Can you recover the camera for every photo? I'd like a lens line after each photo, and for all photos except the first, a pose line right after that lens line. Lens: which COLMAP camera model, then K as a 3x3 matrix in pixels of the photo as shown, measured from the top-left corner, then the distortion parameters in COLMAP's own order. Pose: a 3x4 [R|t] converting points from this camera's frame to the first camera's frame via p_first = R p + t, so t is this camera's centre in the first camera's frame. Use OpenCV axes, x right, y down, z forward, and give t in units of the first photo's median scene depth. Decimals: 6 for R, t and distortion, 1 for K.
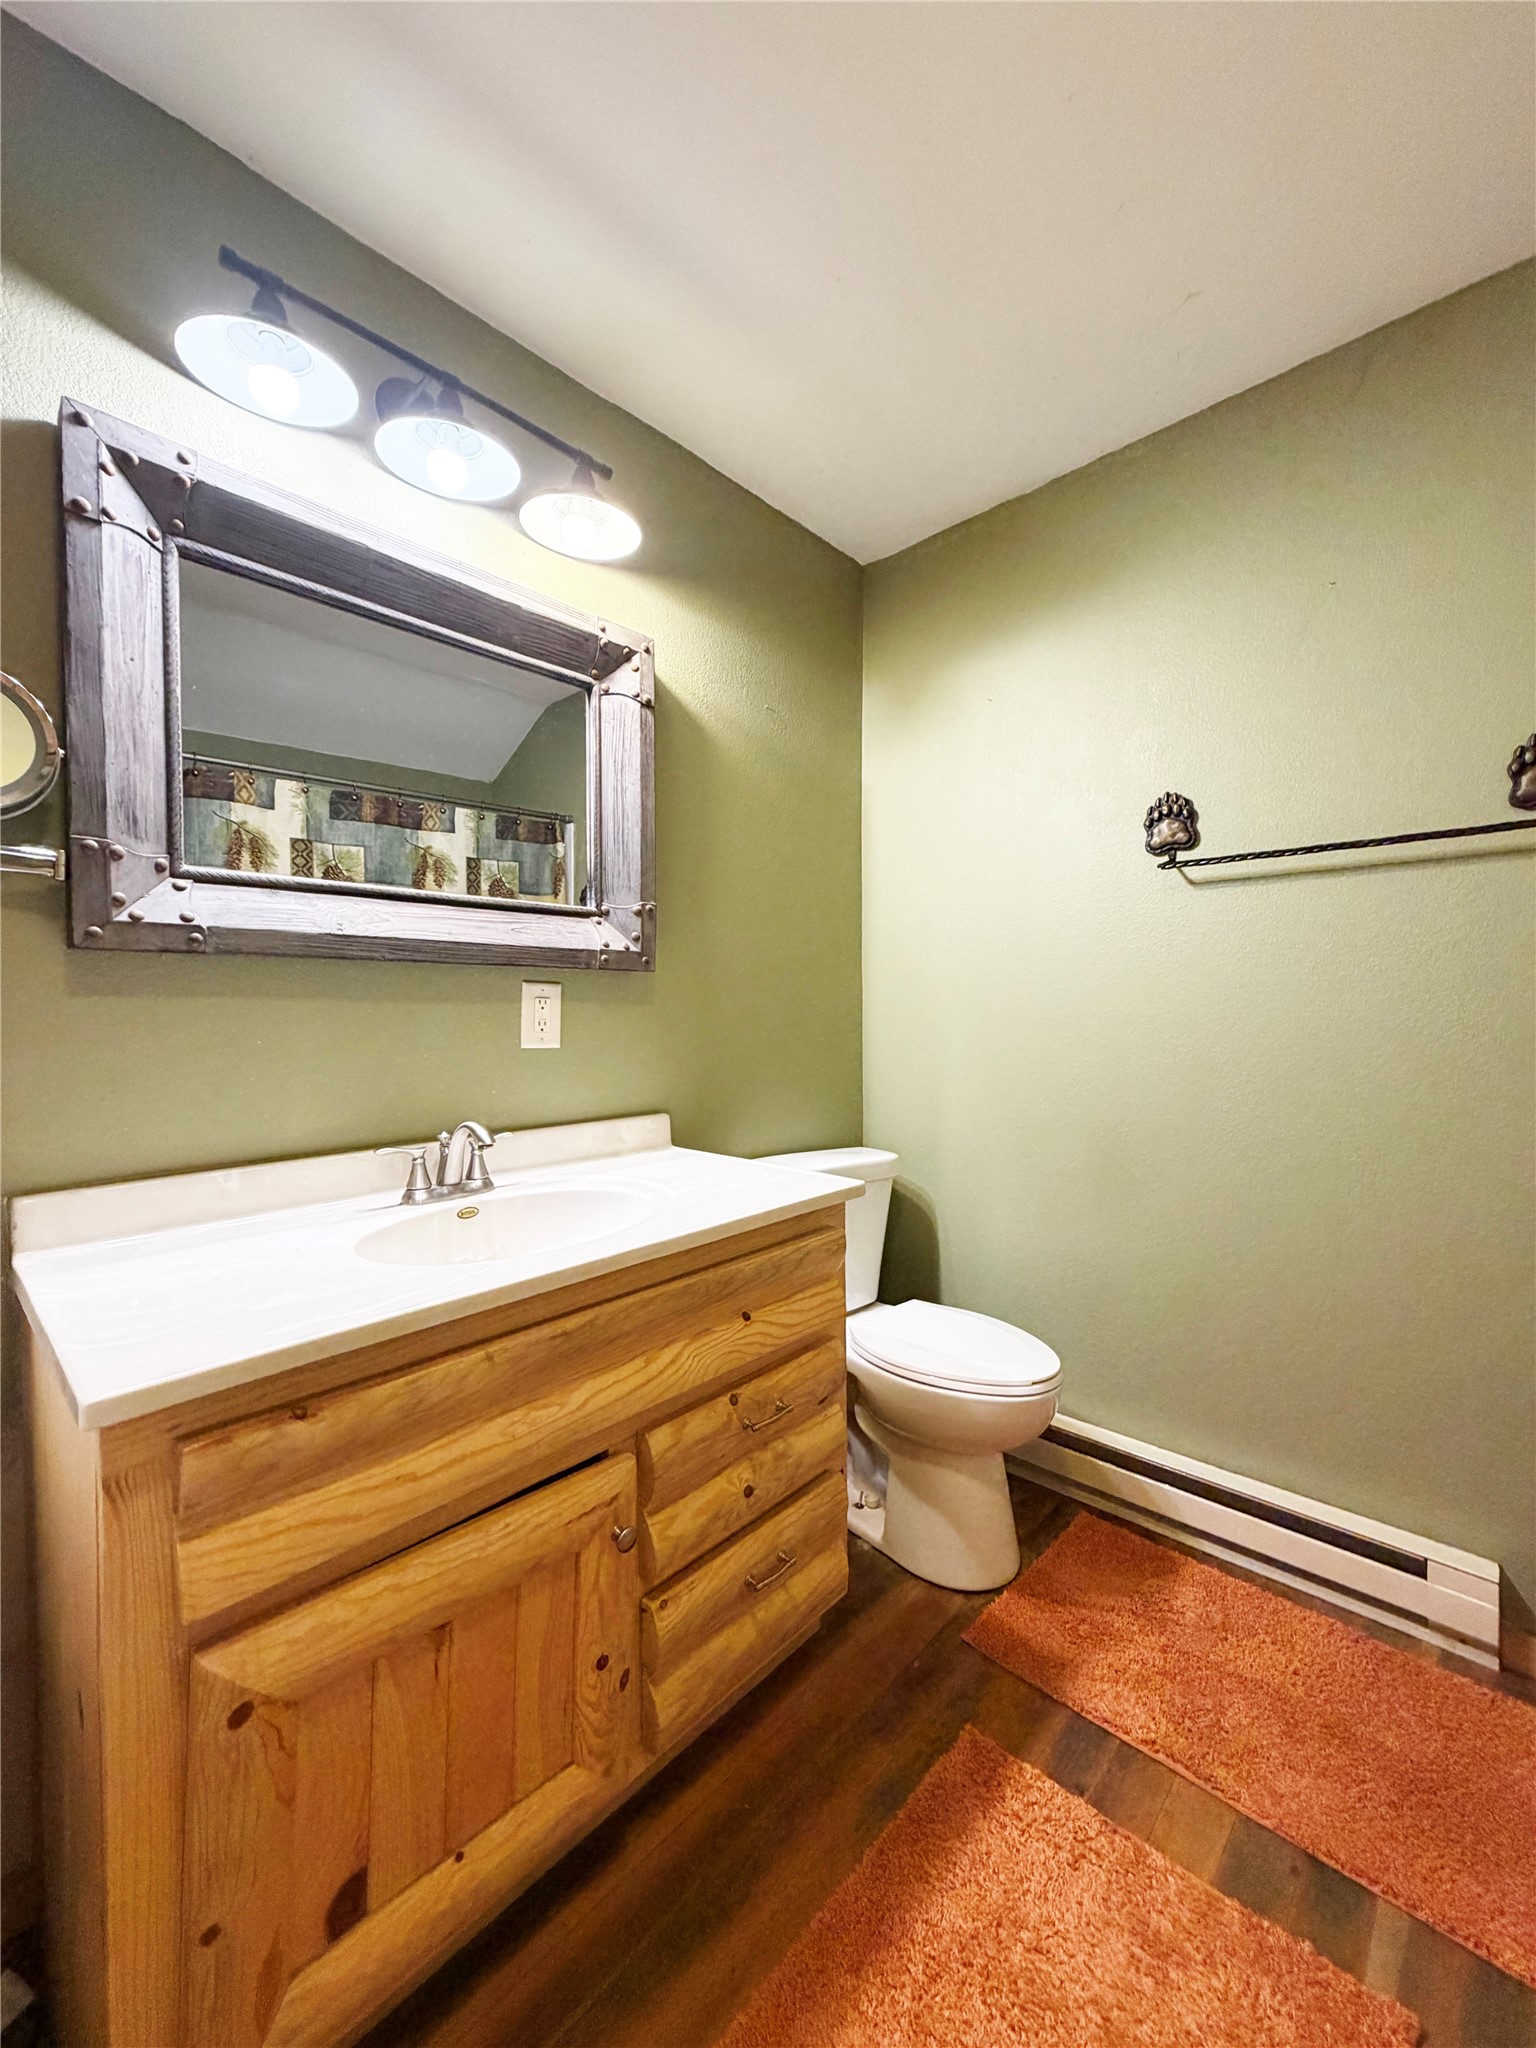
lens RADIAL K [[816.7, 0, 766.8], [0, 816.7, 1018.2], [0, 0, 1]] dist [-0.000729, 0.000276]
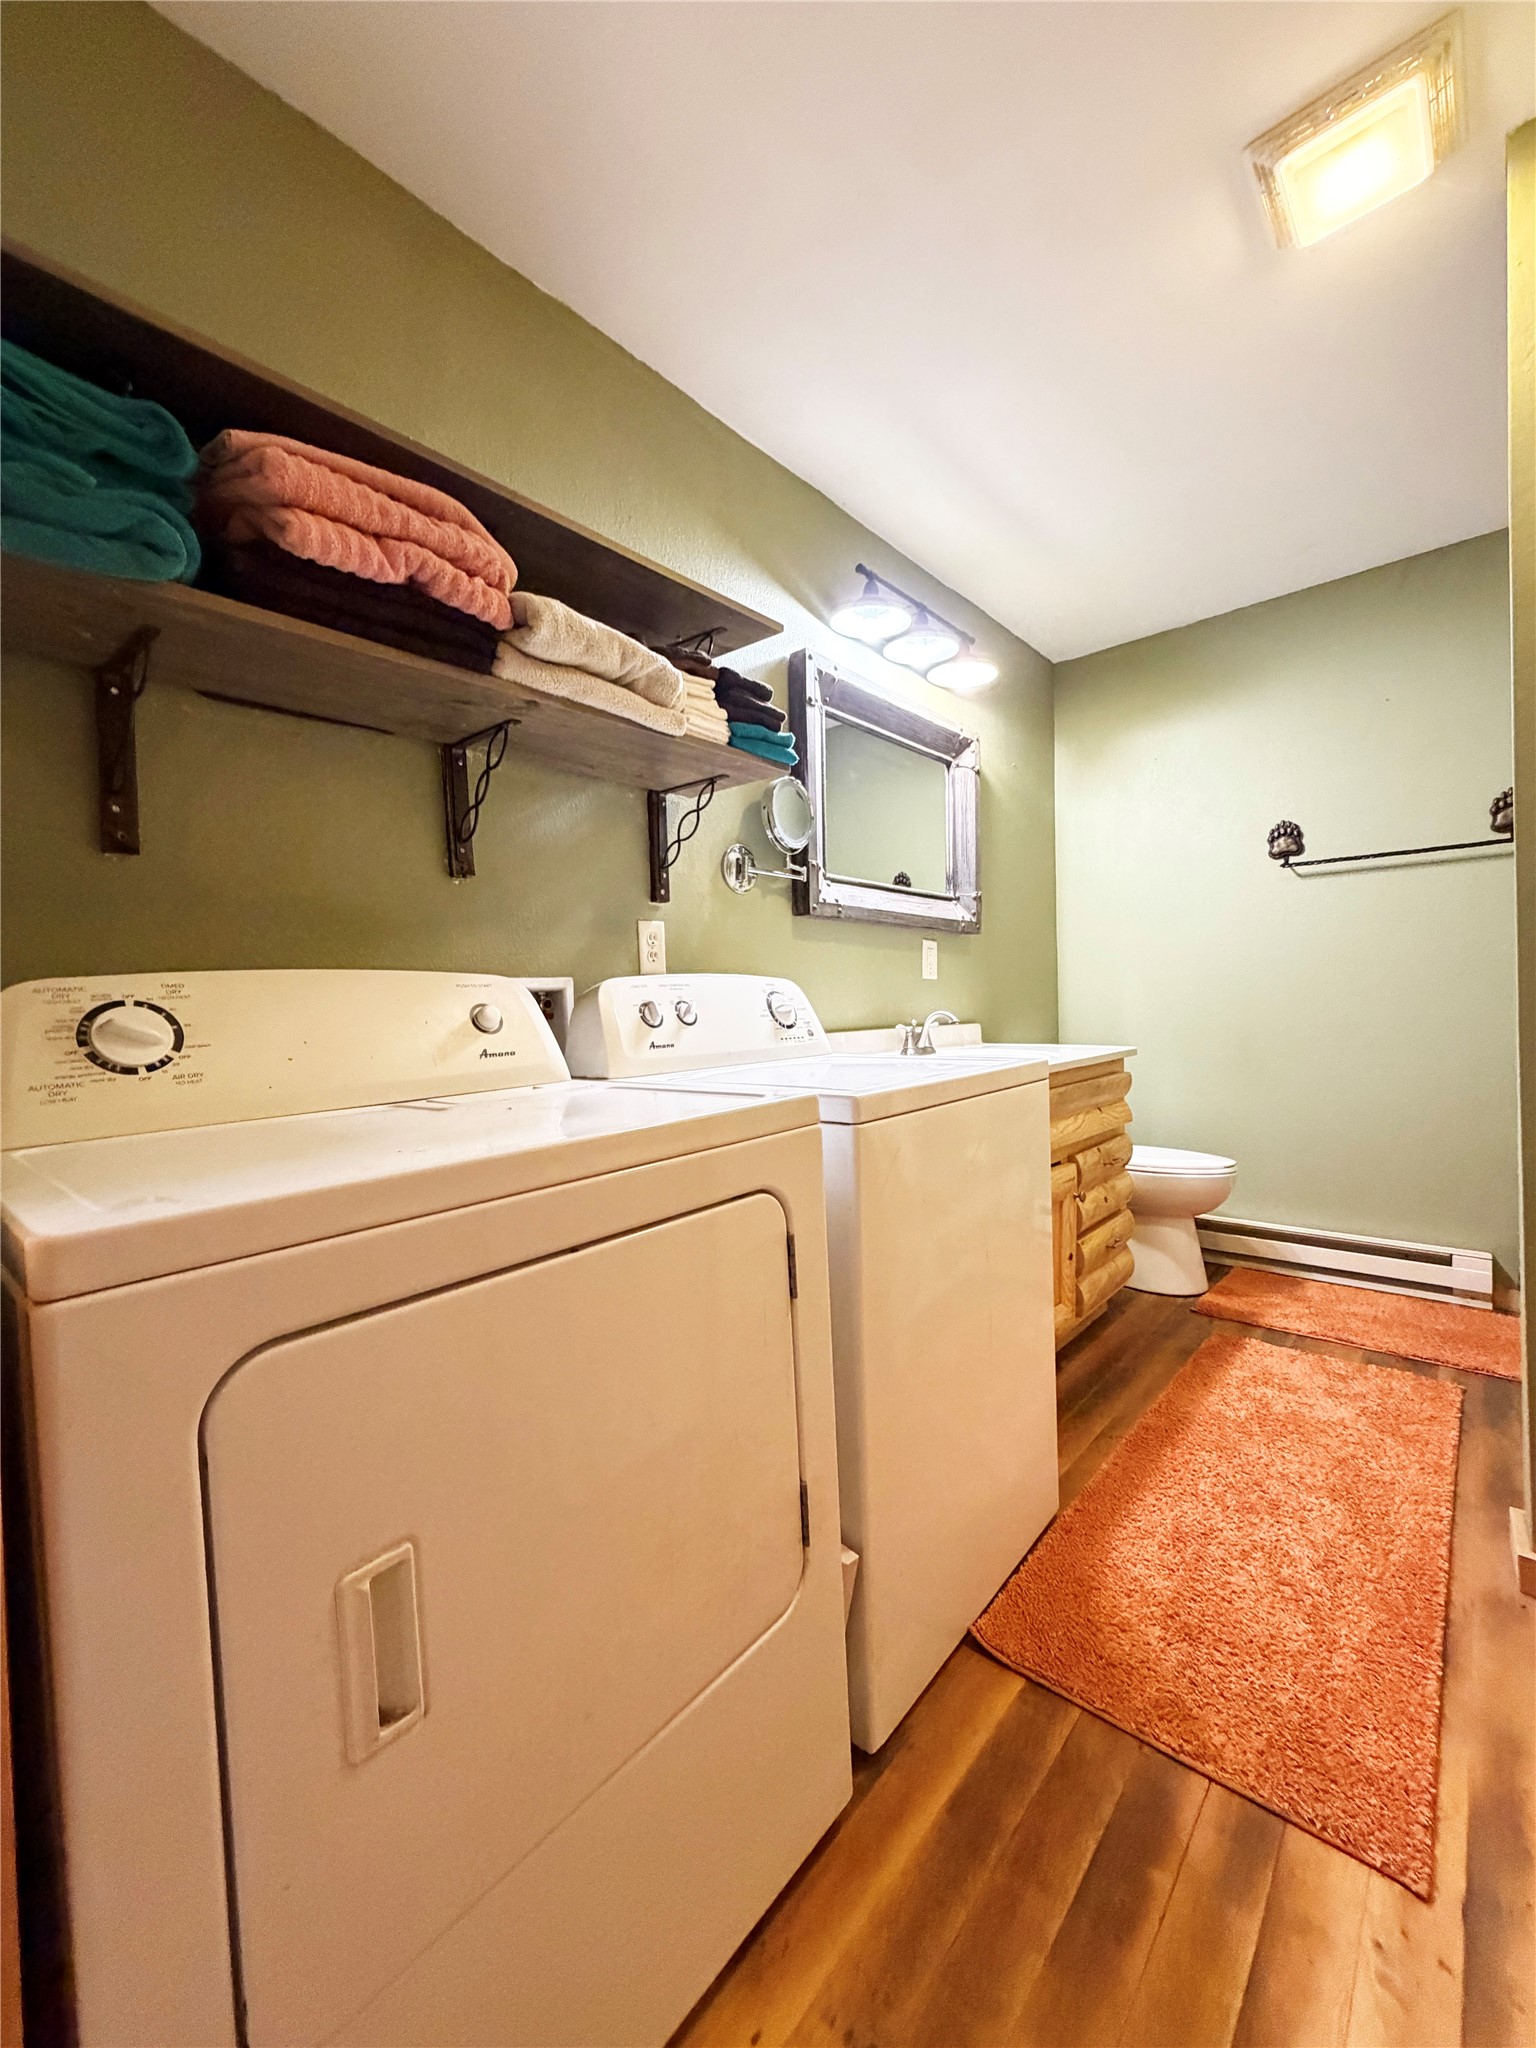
lens RADIAL K [[816.7, 0, 764.9], [0, 816.7, 1017.2], [0, 0, 1]] dist [-0.000729, 0.000276]
pose [[0.999630, -0.016349, 0.021716, -0.666306], [0.016299, 0.999864, 0.002515, 0.108233], [-0.021754, -0.002160, 0.999761, -0.691906]]
